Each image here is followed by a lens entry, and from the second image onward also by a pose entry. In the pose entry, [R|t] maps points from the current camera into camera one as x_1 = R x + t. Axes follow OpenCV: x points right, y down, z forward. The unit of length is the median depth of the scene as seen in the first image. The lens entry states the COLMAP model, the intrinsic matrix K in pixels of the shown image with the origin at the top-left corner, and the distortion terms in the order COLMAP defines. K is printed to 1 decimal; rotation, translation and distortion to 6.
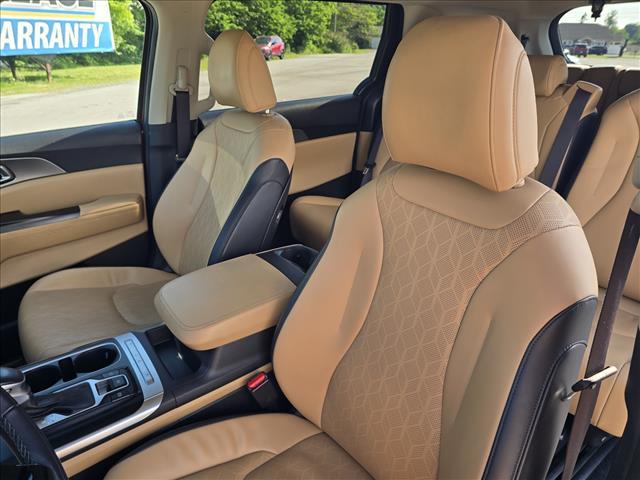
lens RADIAL K [[429.7, 0, 320.0], [0, 429.7, 240.0], [0, 0, 1]] dist [0.055551, -0.055697]
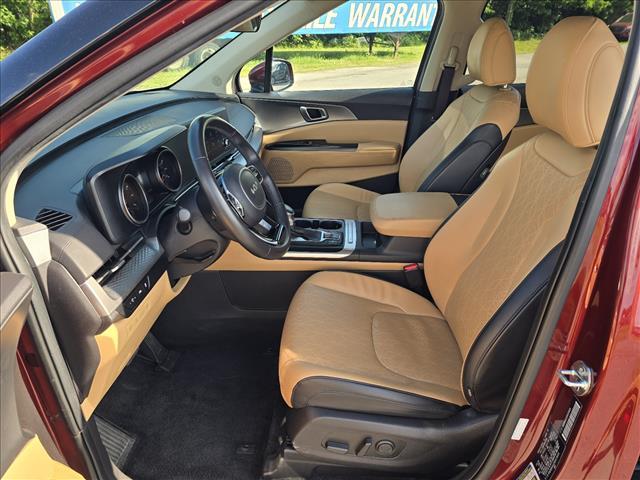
lens RADIAL K [[429.7, 0, 320.0], [0, 429.7, 240.0], [0, 0, 1]] dist [0.055551, -0.055697]
pose [[0.770730, 0.284121, -0.570308, 0.252368], [-0.260409, 0.957369, 0.125026, 0.080675], [0.581518, 0.052152, 0.811860, -0.221224]]
